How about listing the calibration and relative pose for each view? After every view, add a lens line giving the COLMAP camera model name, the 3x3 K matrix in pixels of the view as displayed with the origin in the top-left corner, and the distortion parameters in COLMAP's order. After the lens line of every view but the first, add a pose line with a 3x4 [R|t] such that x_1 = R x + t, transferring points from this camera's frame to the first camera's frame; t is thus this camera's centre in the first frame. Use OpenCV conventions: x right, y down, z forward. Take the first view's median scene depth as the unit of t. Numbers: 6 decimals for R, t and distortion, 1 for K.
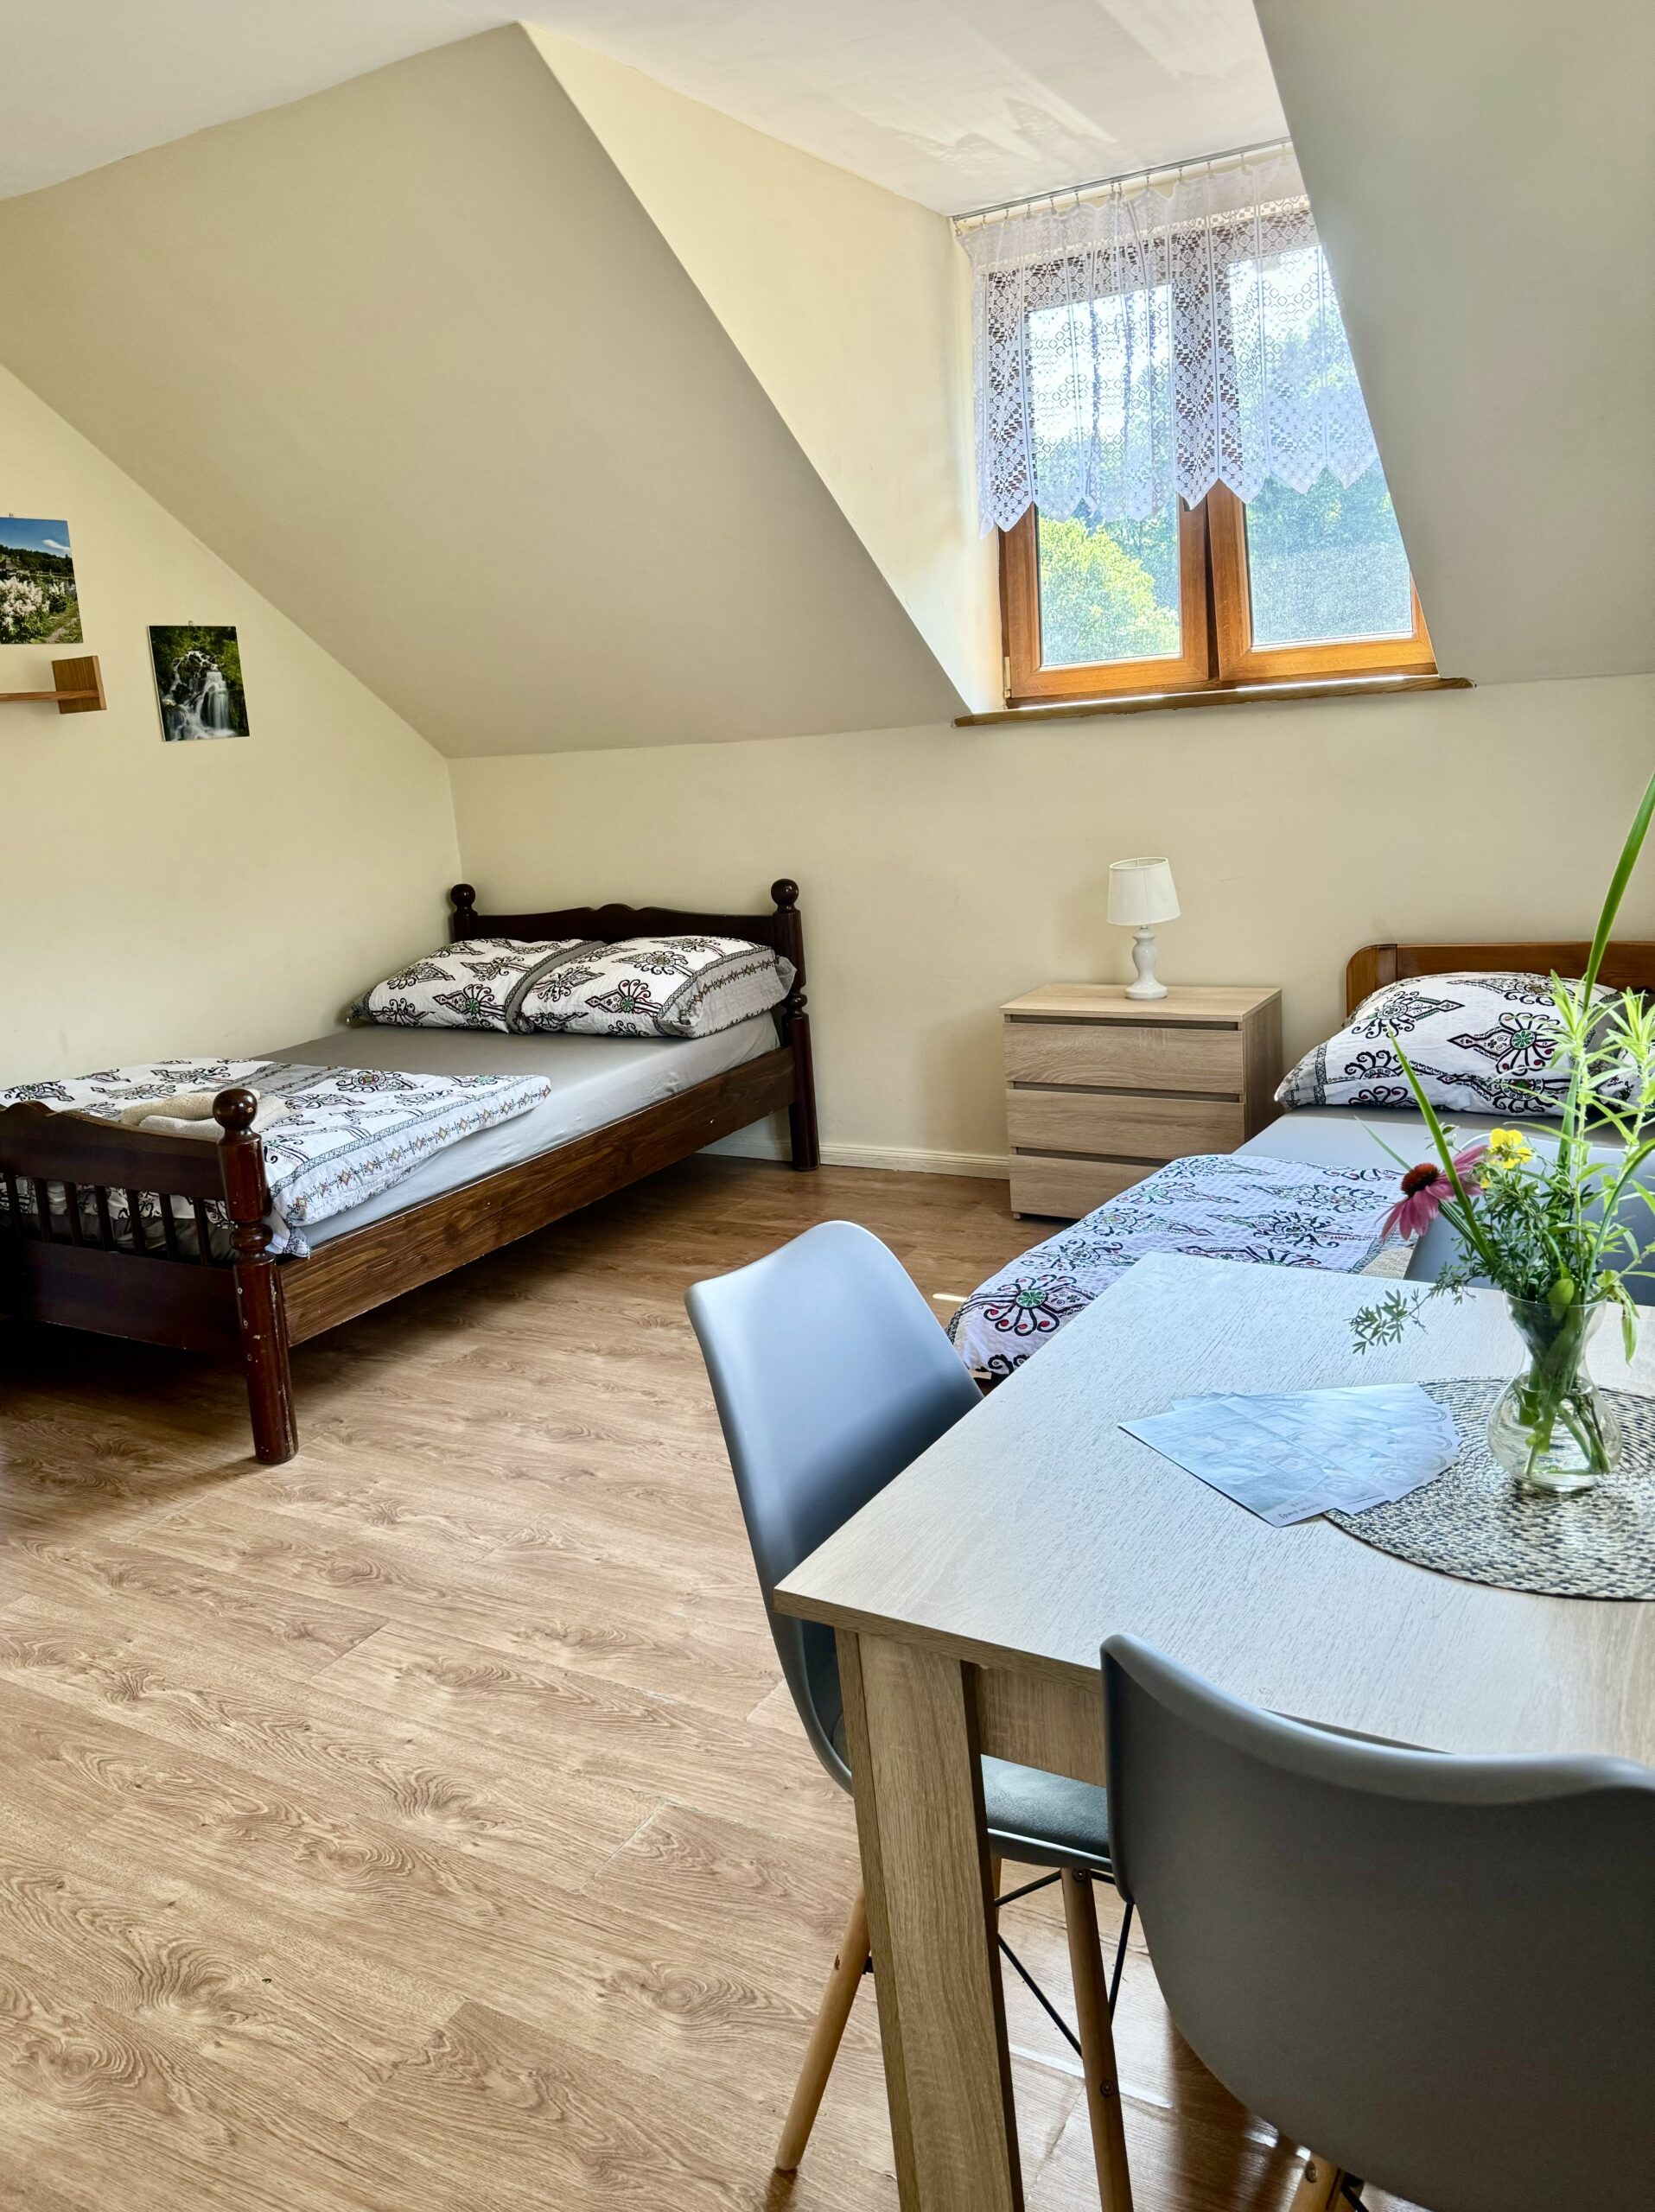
lens RADIAL K [[1693.6, 0, 753.2], [0, 1693.6, 1041.4], [0, 0, 1]] dist [0.037765, -0.039804]
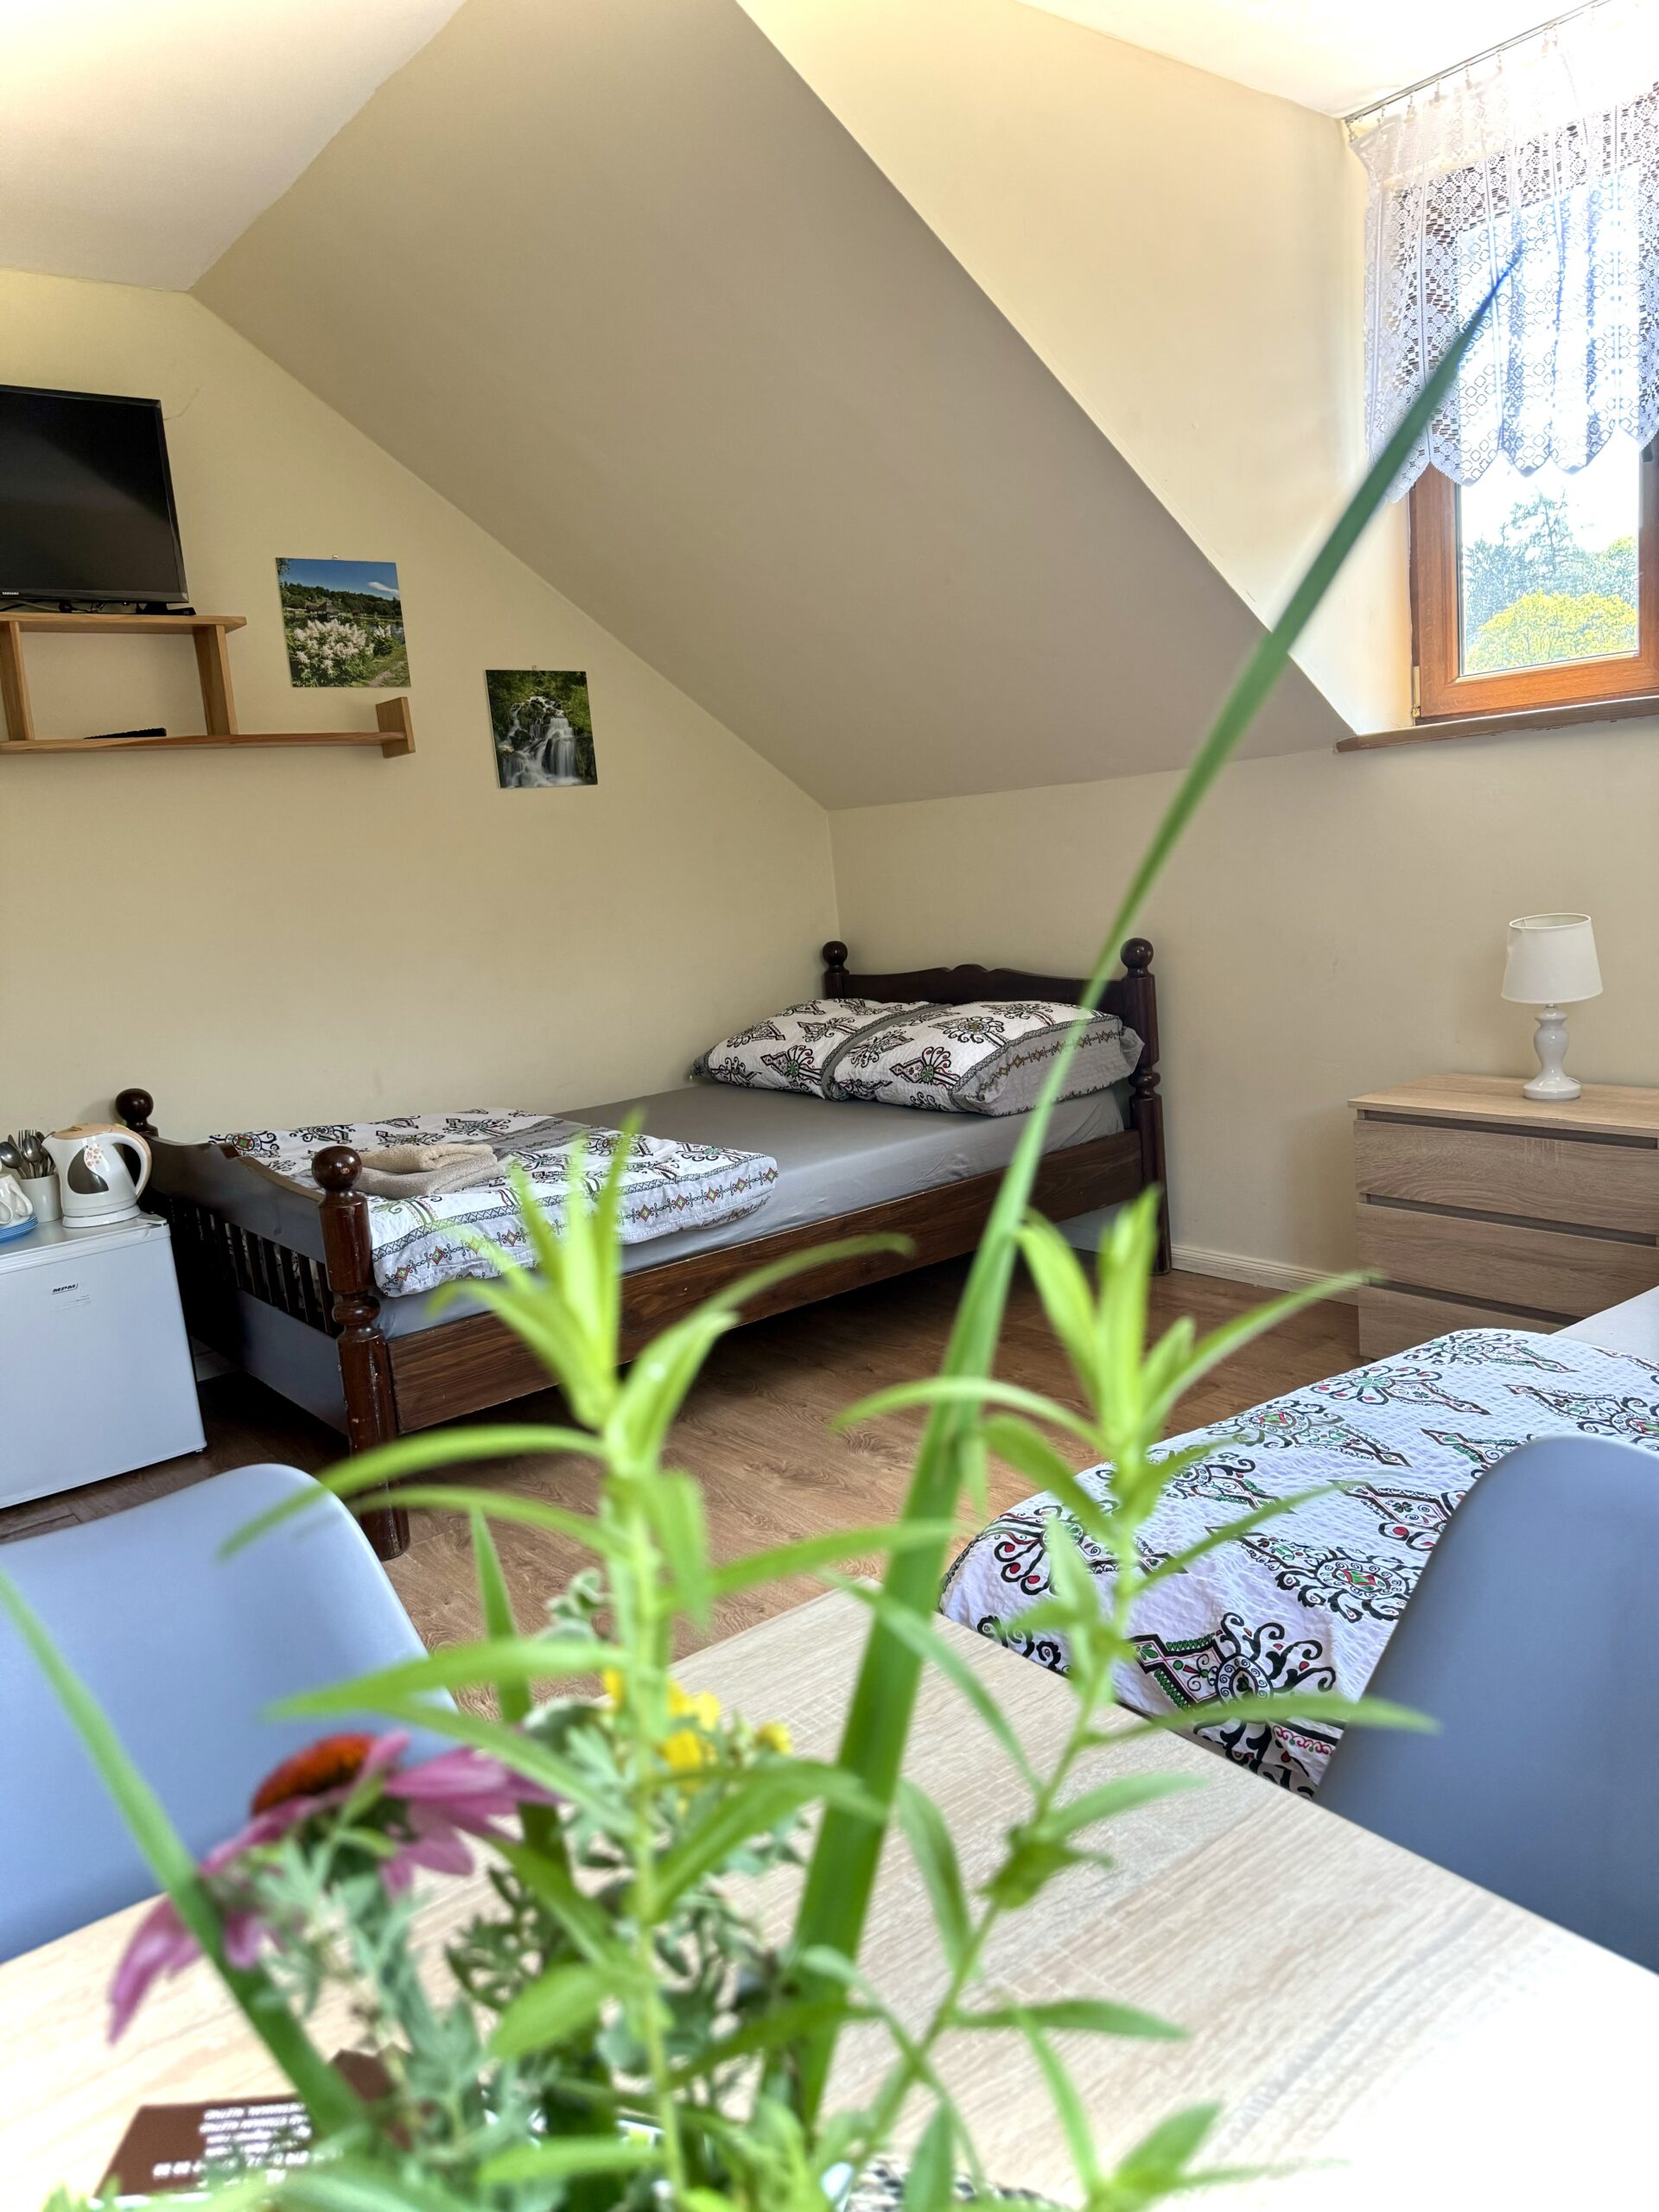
lens RADIAL K [[1550.5, 0, 835.9], [0, 1550.5, 1118.4], [0, 0, 1]] dist [0.041323, -0.062967]
pose [[0.941490, 0.057869, -0.332036, 0.163723], [-0.054215, 0.998324, 0.020266, -0.013573], [0.332652, -0.001079, 0.943049, 0.227254]]
